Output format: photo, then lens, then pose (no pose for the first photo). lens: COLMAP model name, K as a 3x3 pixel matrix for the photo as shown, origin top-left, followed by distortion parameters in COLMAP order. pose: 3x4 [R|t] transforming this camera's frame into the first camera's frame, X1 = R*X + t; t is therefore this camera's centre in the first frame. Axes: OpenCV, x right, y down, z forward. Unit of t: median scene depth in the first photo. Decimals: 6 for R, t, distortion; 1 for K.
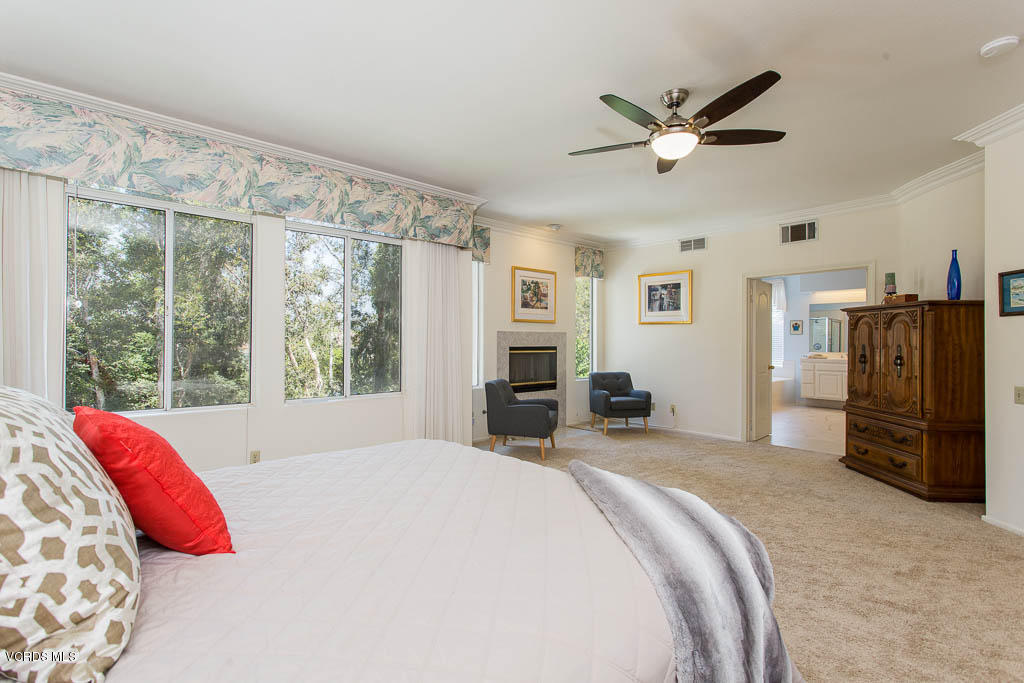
lens RADIAL K [[490.0, 0, 511.2], [0, 490.0, 343.0], [0, 0, 1]] dist [0.002236, -0.000834]
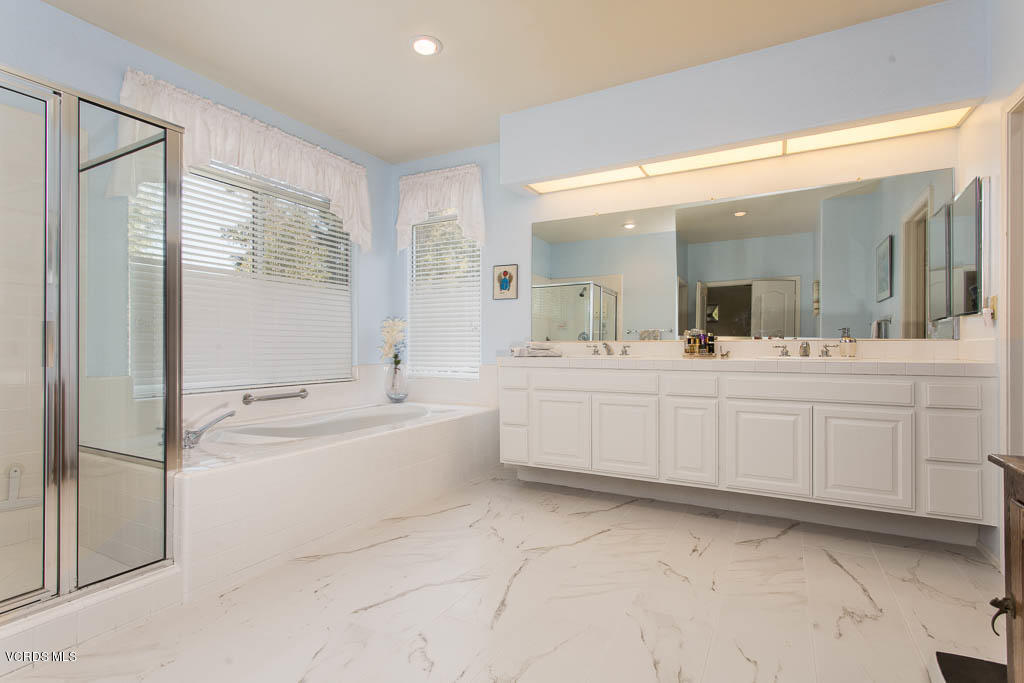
lens RADIAL K [[490.0, 0, 513.3], [0, 490.0, 343.7], [0, 0, 1]] dist [0.002236, -0.000834]
pose [[0.941184, -0.002270, 0.337886, 0.452591], [0.002162, 0.999997, 0.000696, 0.019081], [-0.337887, 0.000075, 0.941187, 0.618034]]
